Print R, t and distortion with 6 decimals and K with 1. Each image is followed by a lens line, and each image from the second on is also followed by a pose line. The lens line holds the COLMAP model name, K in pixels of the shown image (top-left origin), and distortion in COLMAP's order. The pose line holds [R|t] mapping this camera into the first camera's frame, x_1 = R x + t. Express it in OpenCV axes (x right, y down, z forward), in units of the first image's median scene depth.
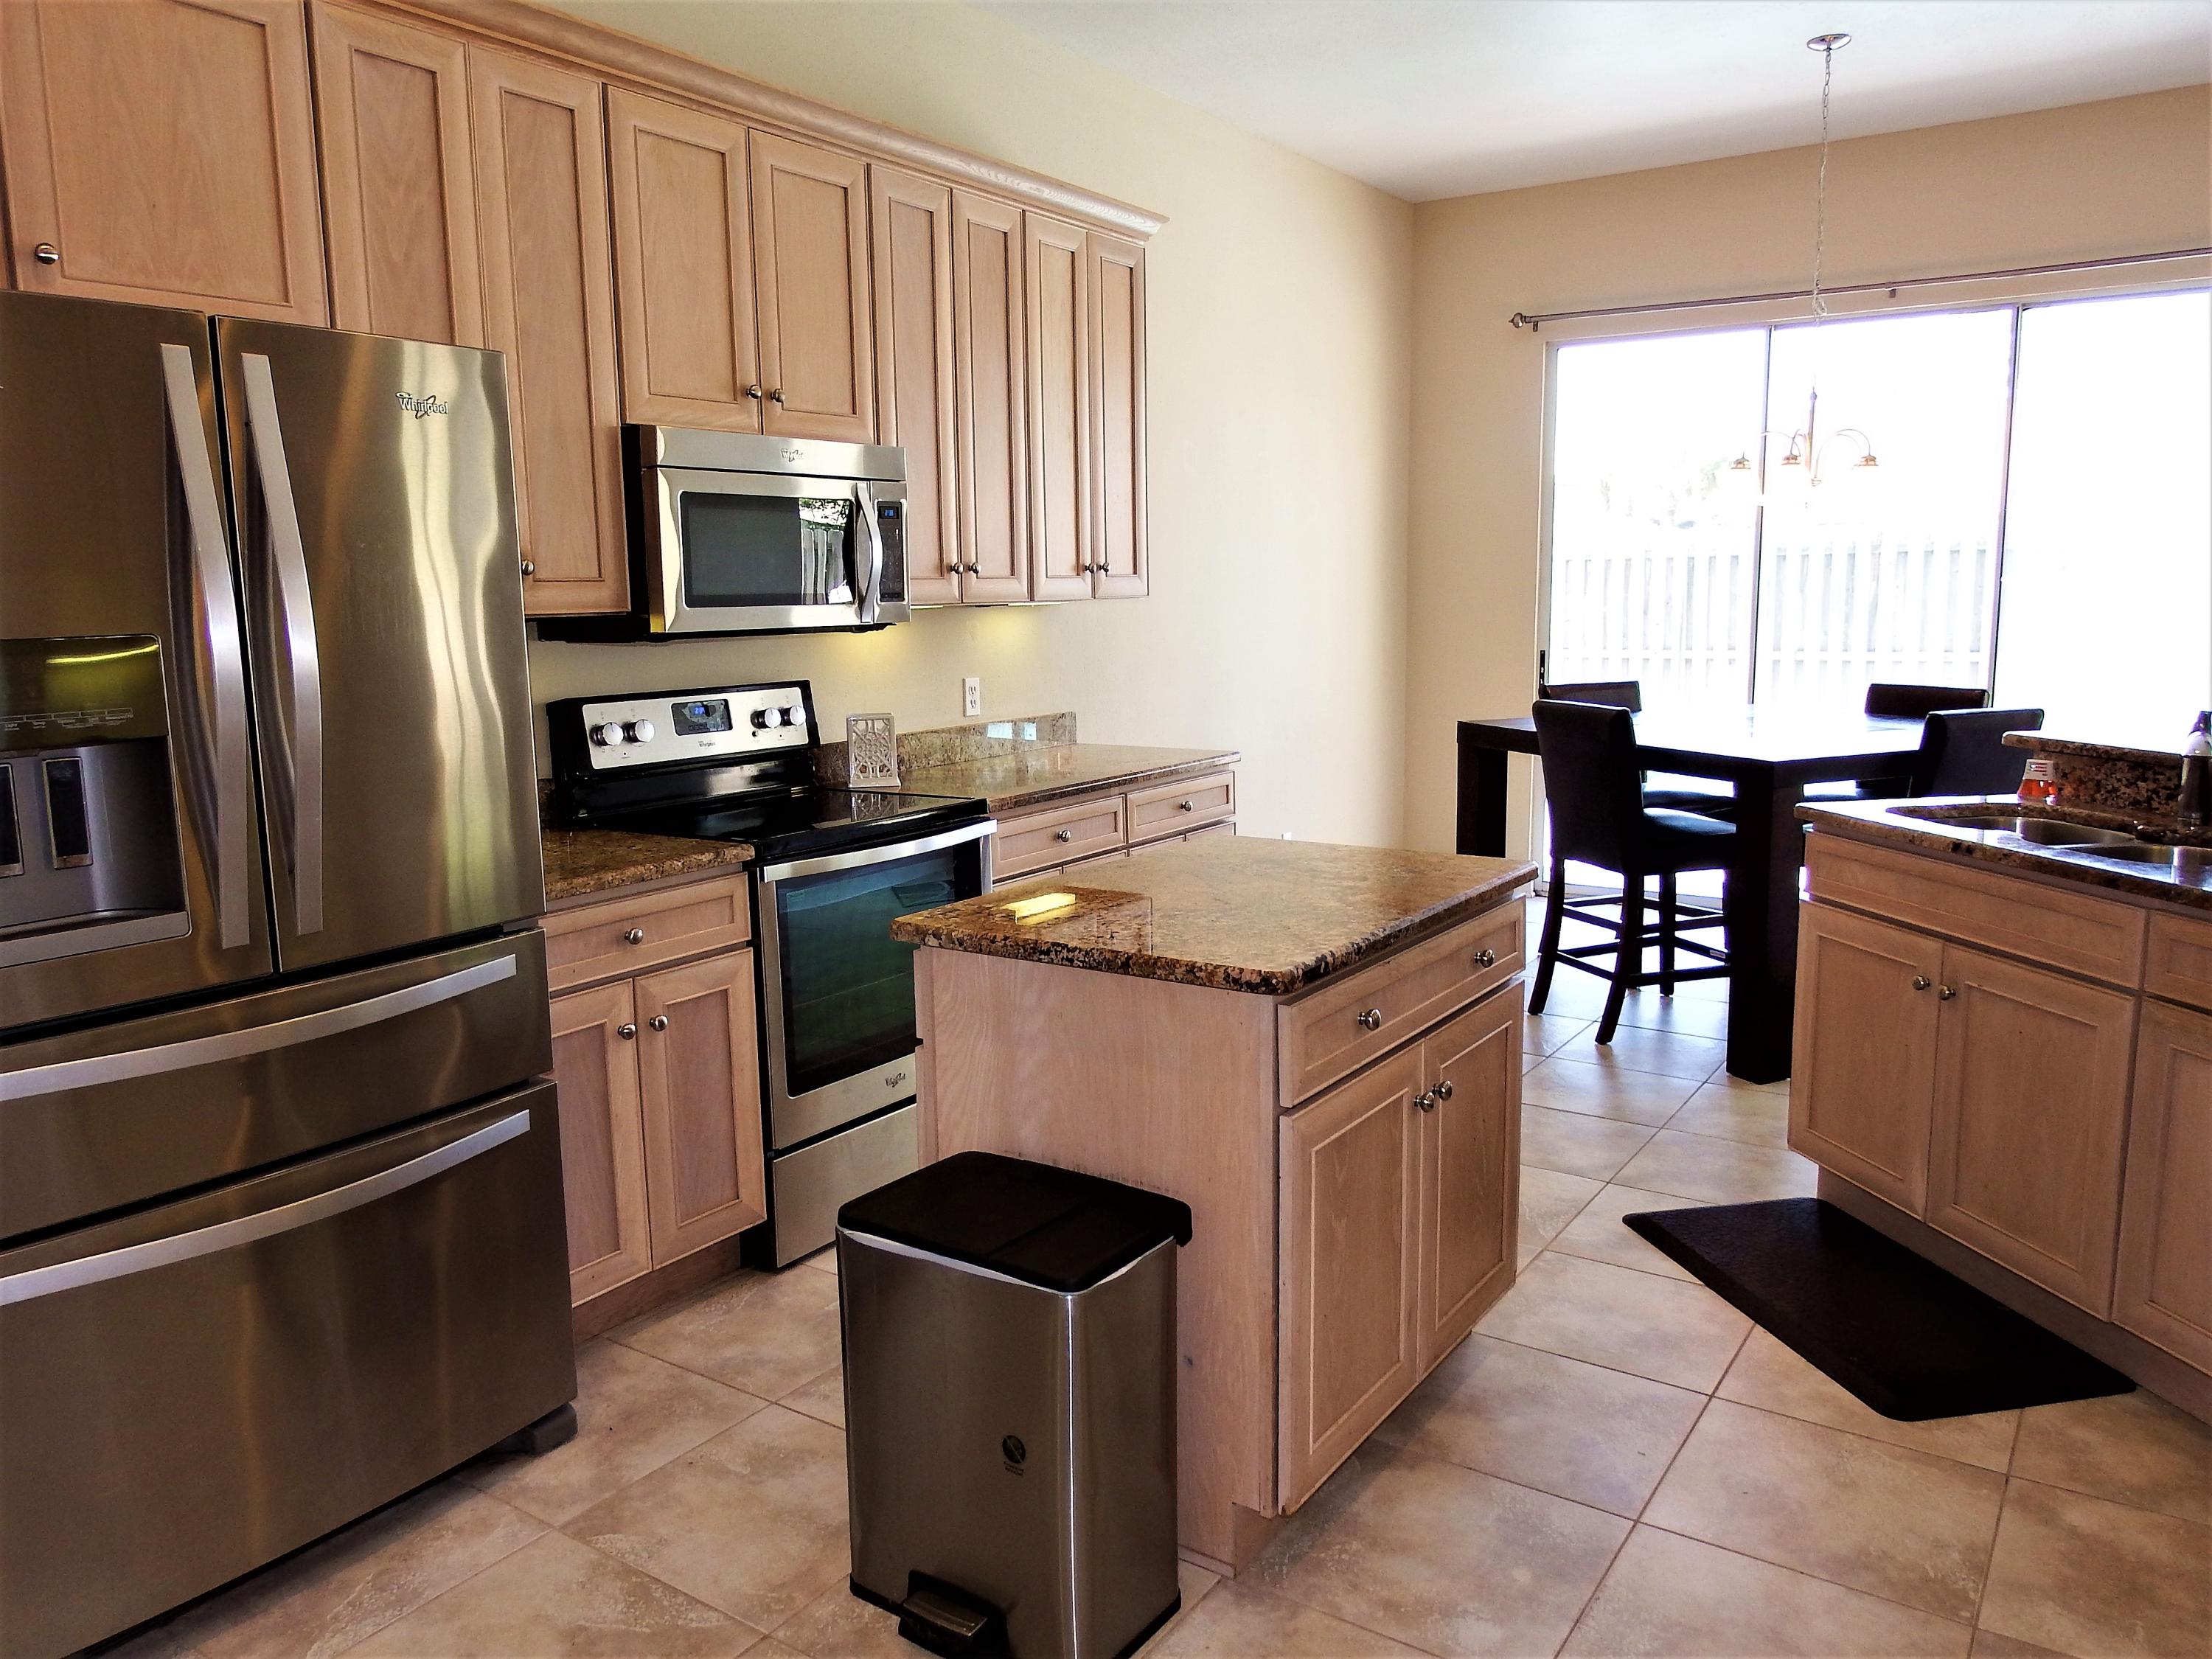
lens RADIAL K [[1621.3, 0, 1109.4], [0, 1621.3, 831.8], [0, 0, 1]] dist [-0.004339, -0.009172]
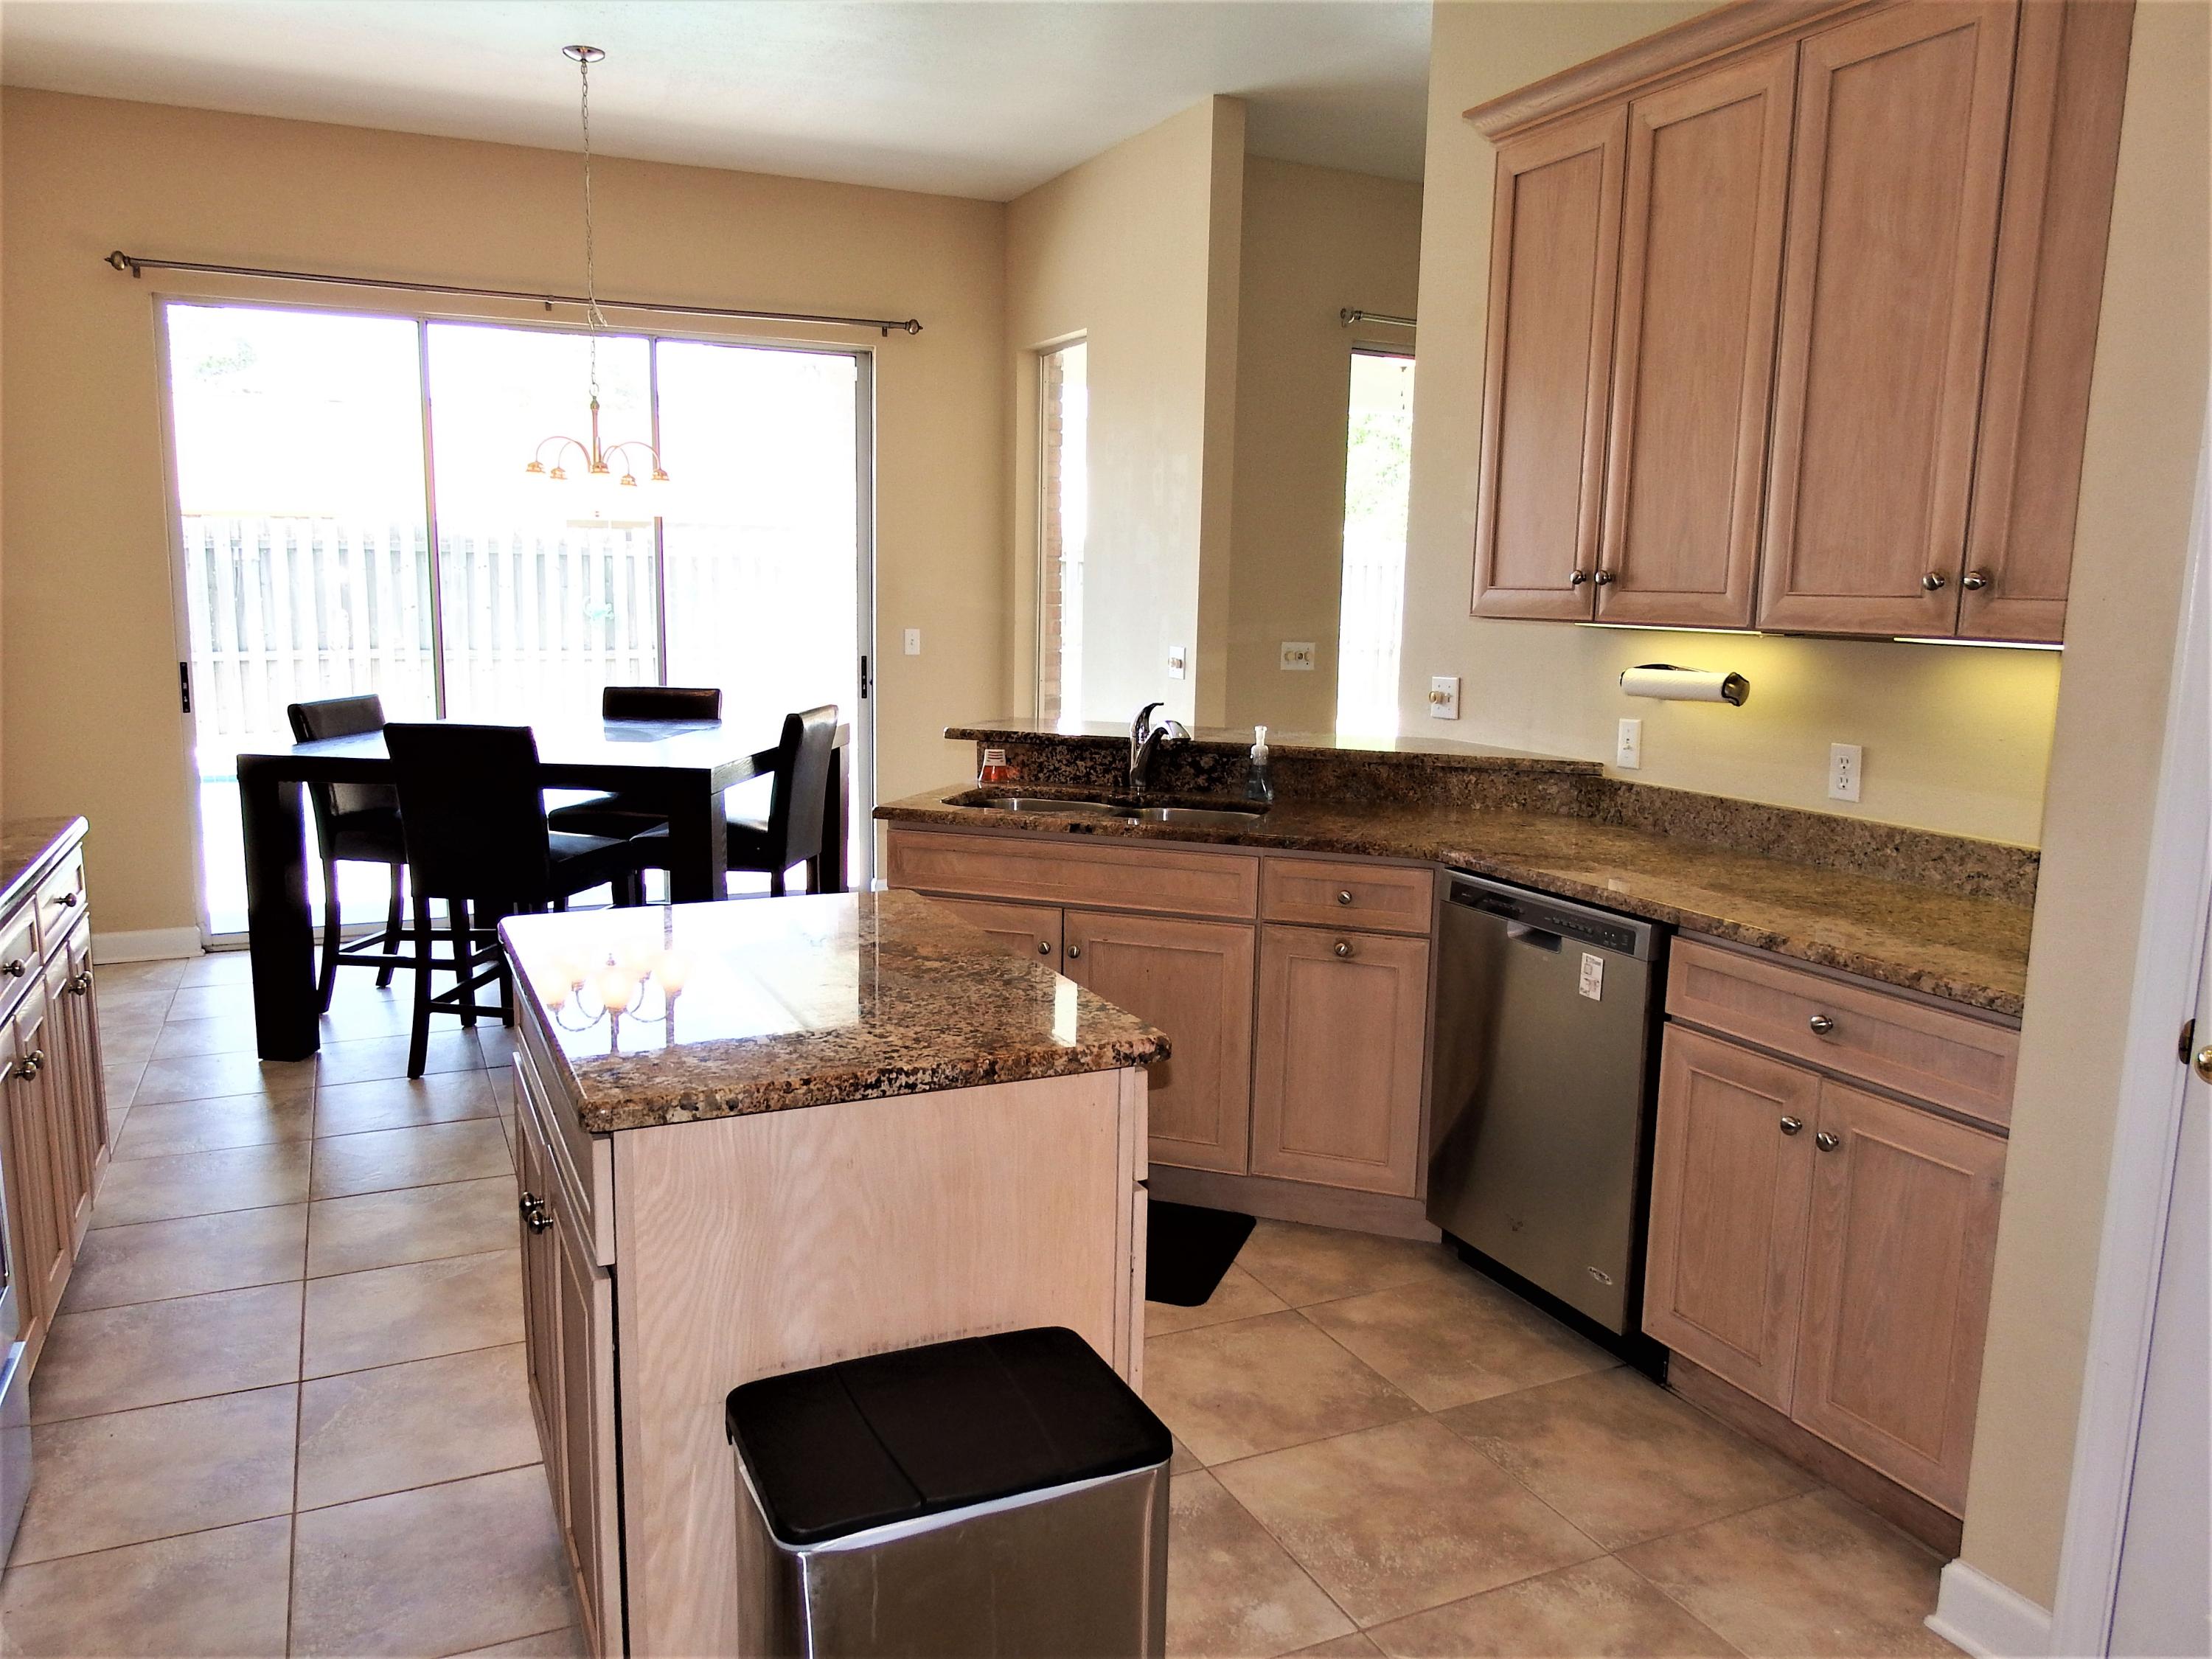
lens RADIAL K [[1593.2, 0, 1117.1], [0, 1593.2, 830.8], [0, 0, 1]] dist [0.000824, -0.007160]
pose [[0.510173, -0.111546, 0.852808, -0.497995], [0.107590, 0.992042, 0.065394, -0.067150], [-0.853316, 0.058391, 0.518114, 0.407772]]
